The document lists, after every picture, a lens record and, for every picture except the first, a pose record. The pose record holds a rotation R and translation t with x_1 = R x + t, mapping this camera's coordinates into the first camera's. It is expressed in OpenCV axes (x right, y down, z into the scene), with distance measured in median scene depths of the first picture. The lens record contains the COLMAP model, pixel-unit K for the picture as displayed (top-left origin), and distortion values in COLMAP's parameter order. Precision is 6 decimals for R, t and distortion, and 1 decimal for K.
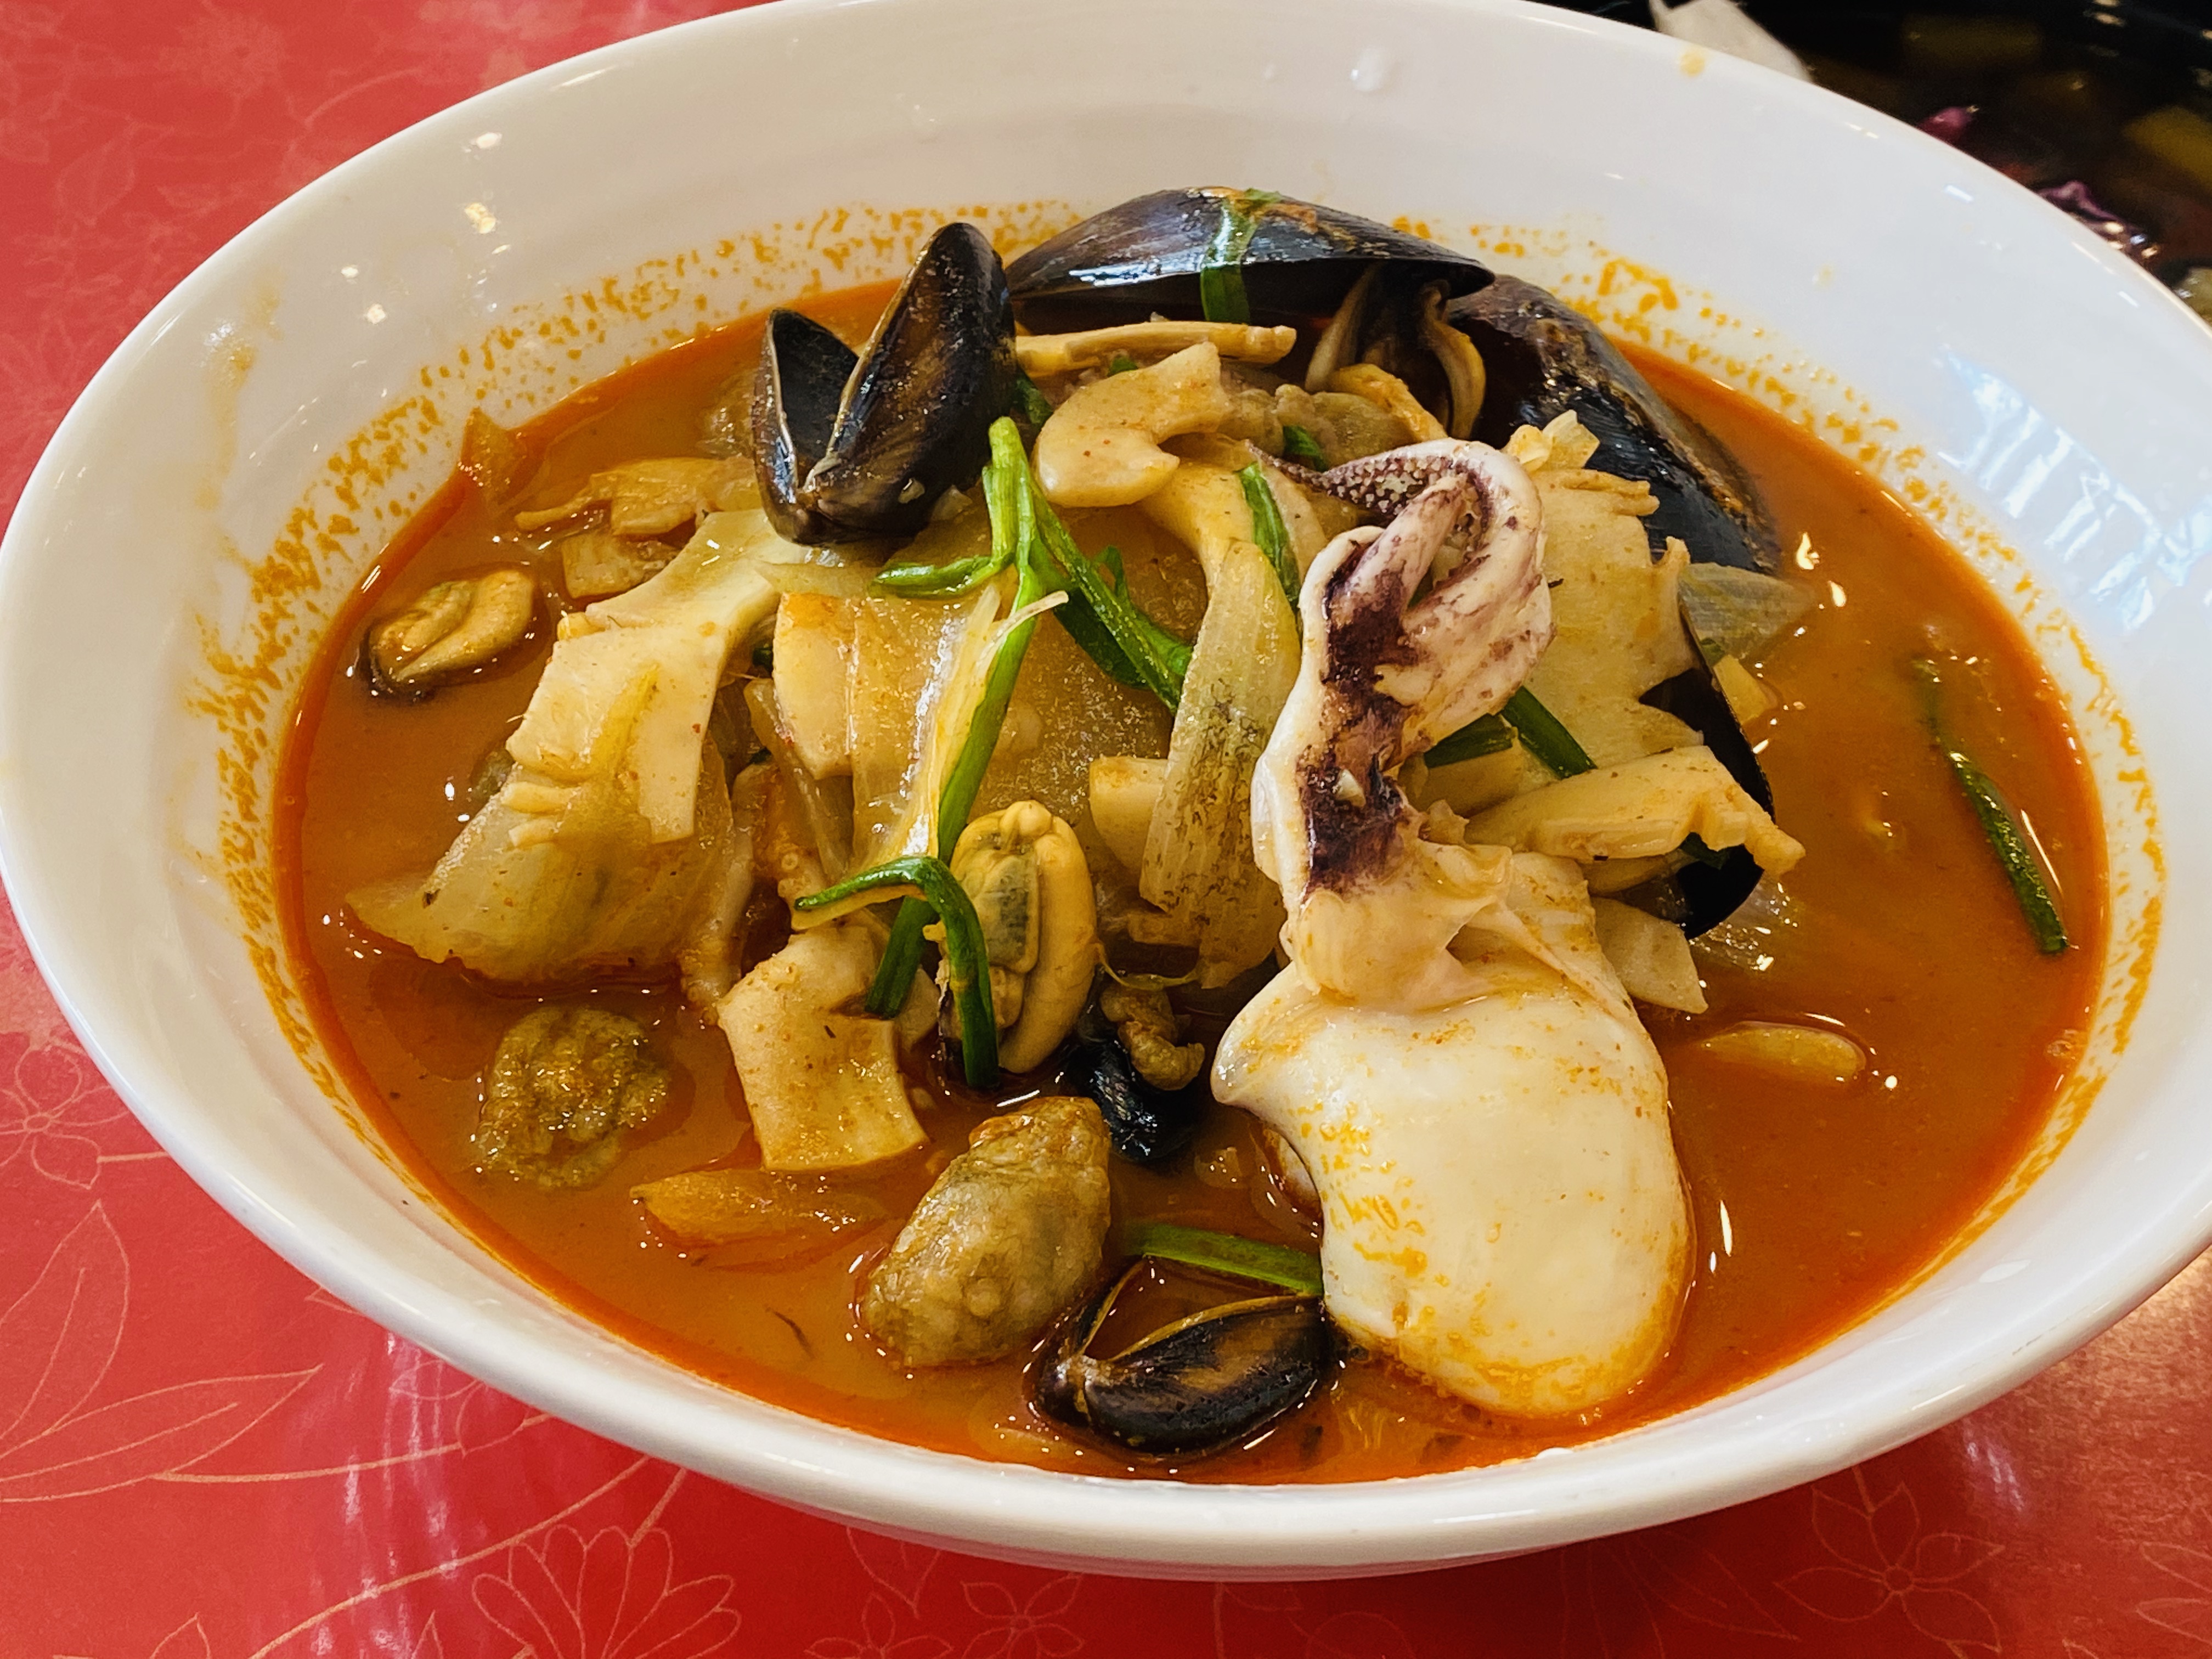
lens RADIAL K [[3380.8, 0, 1106.0], [0, 3380.8, 829.5], [0, 0, 1]] dist [0.182064, -0.917657]
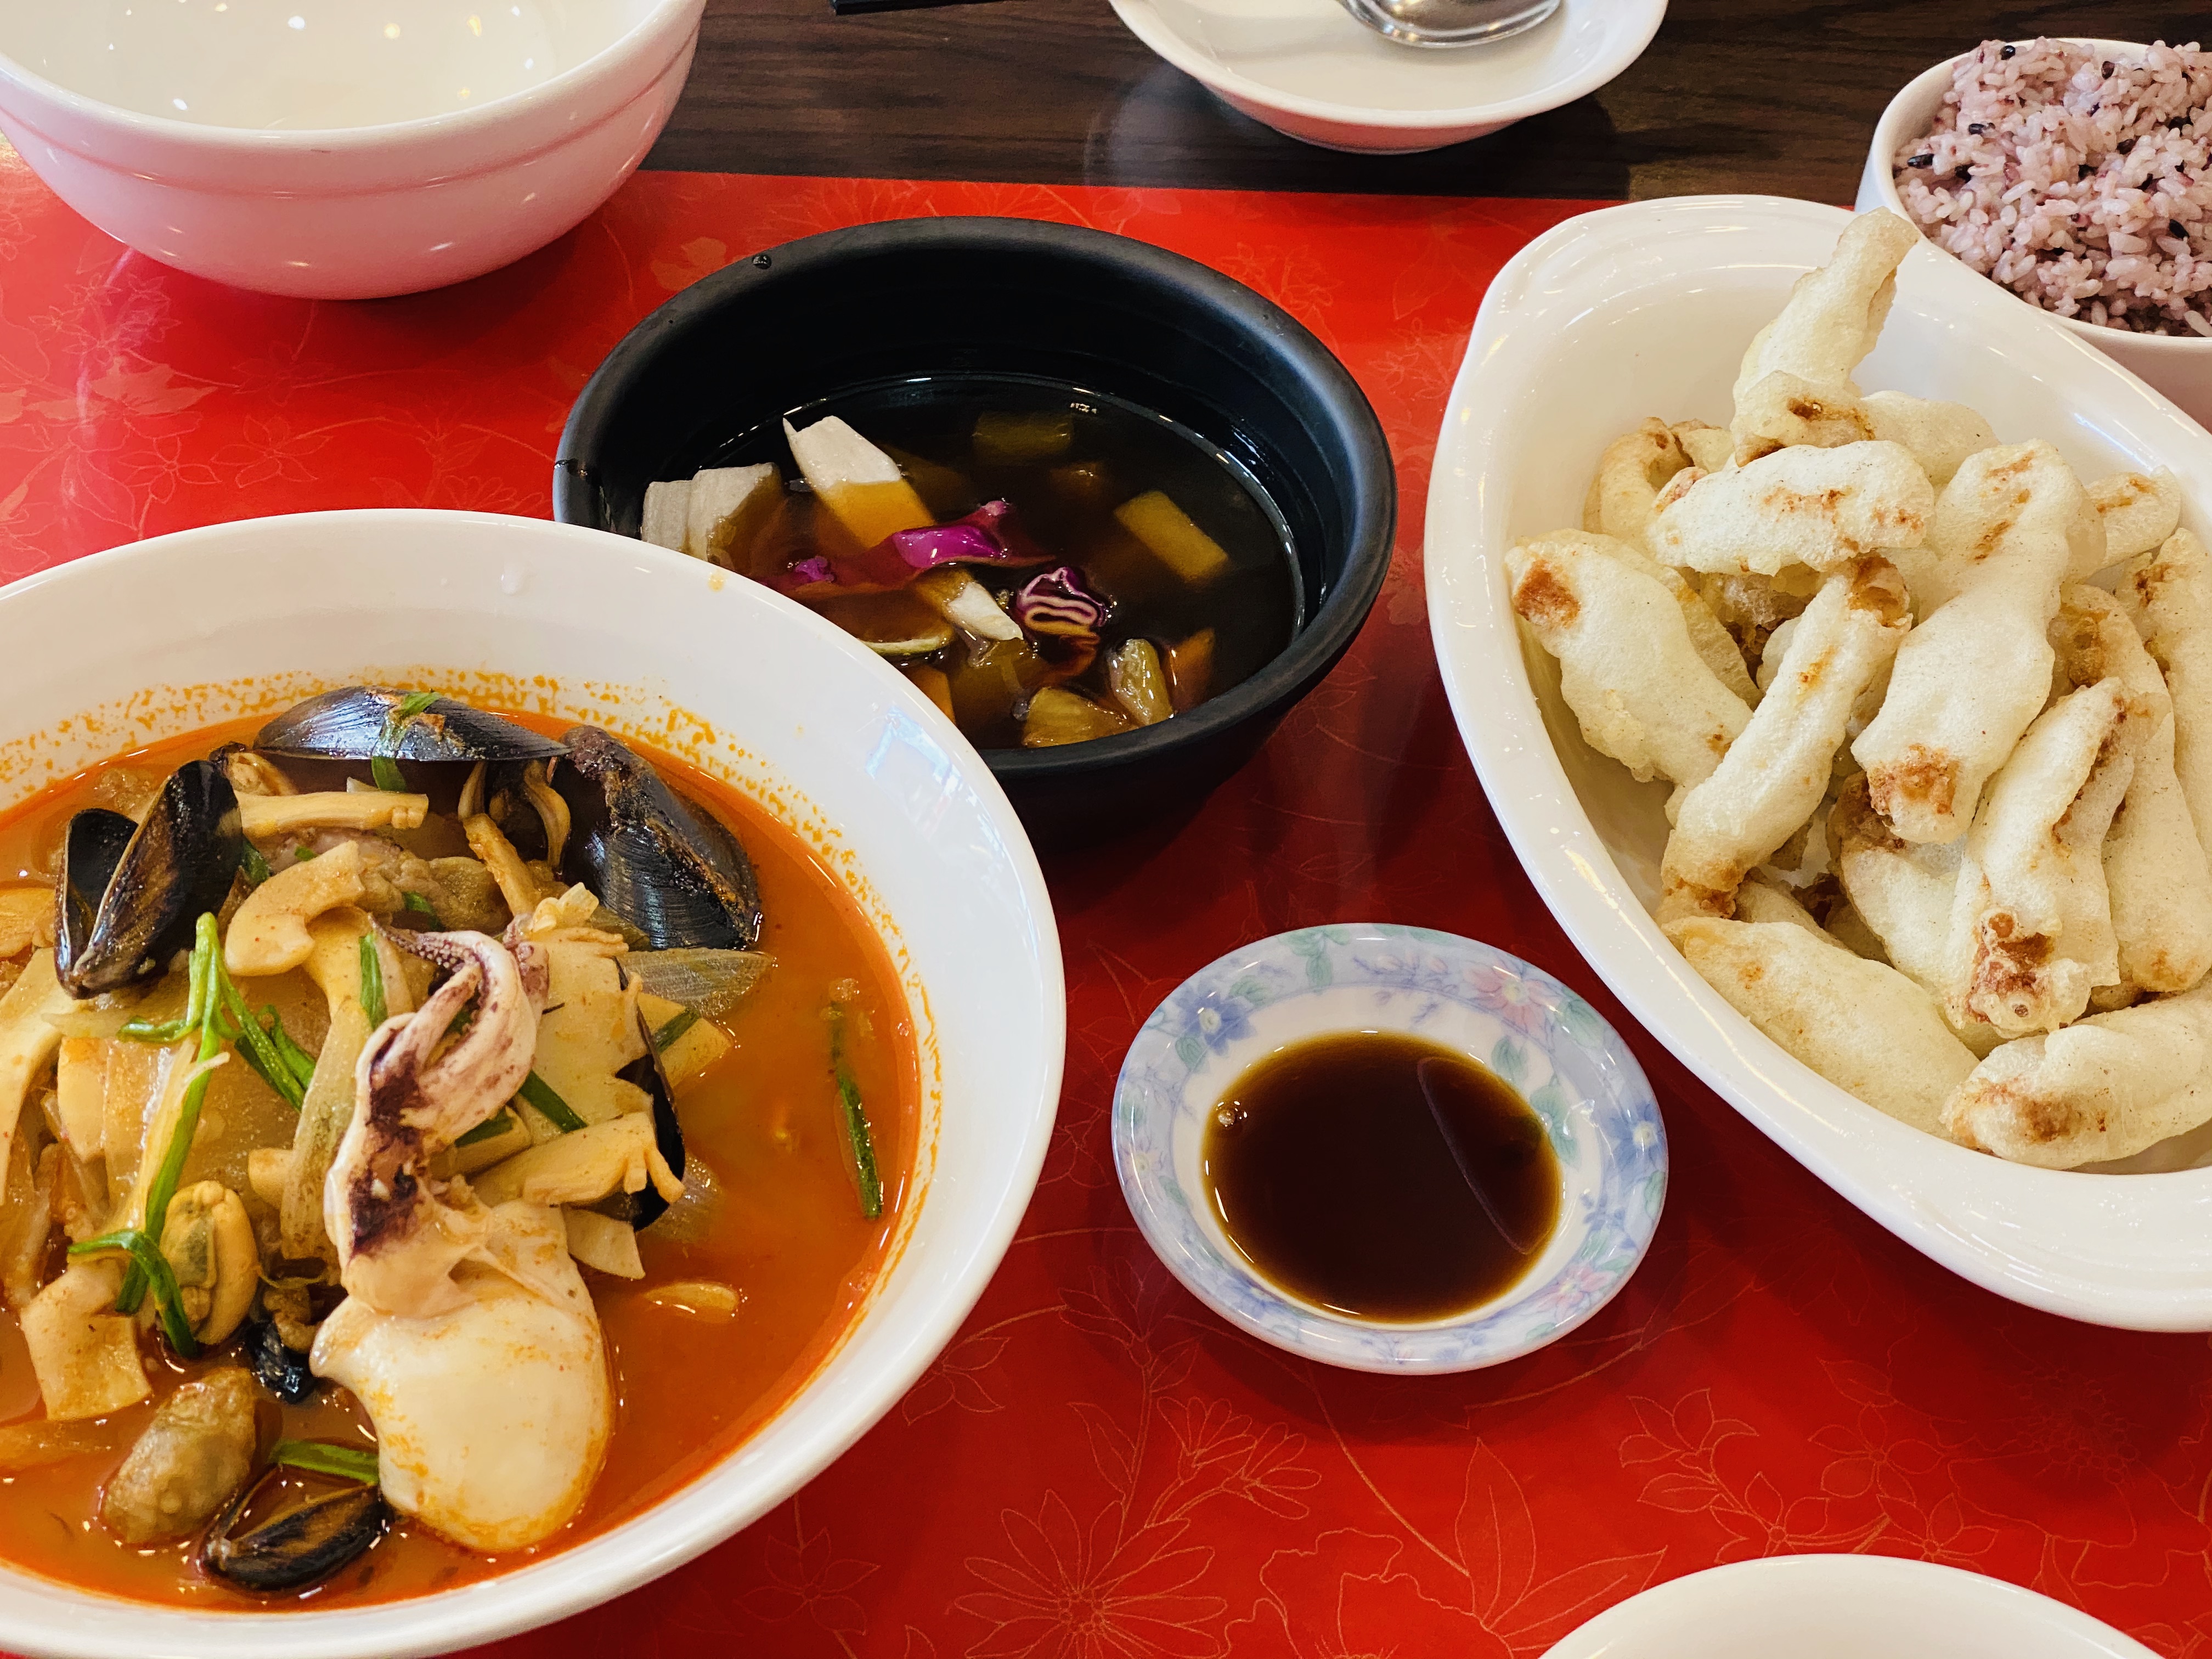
lens RADIAL K [[3250.8, 0, 1106.0], [0, 3250.8, 829.5], [0, 0, 1]] dist [0.064709, -0.102925]
pose [[0.995162, -0.040549, 0.089486, 0.273310], [0.034574, 0.997131, 0.067338, -0.268629], [-0.091960, -0.063919, 0.993709, -0.595854]]
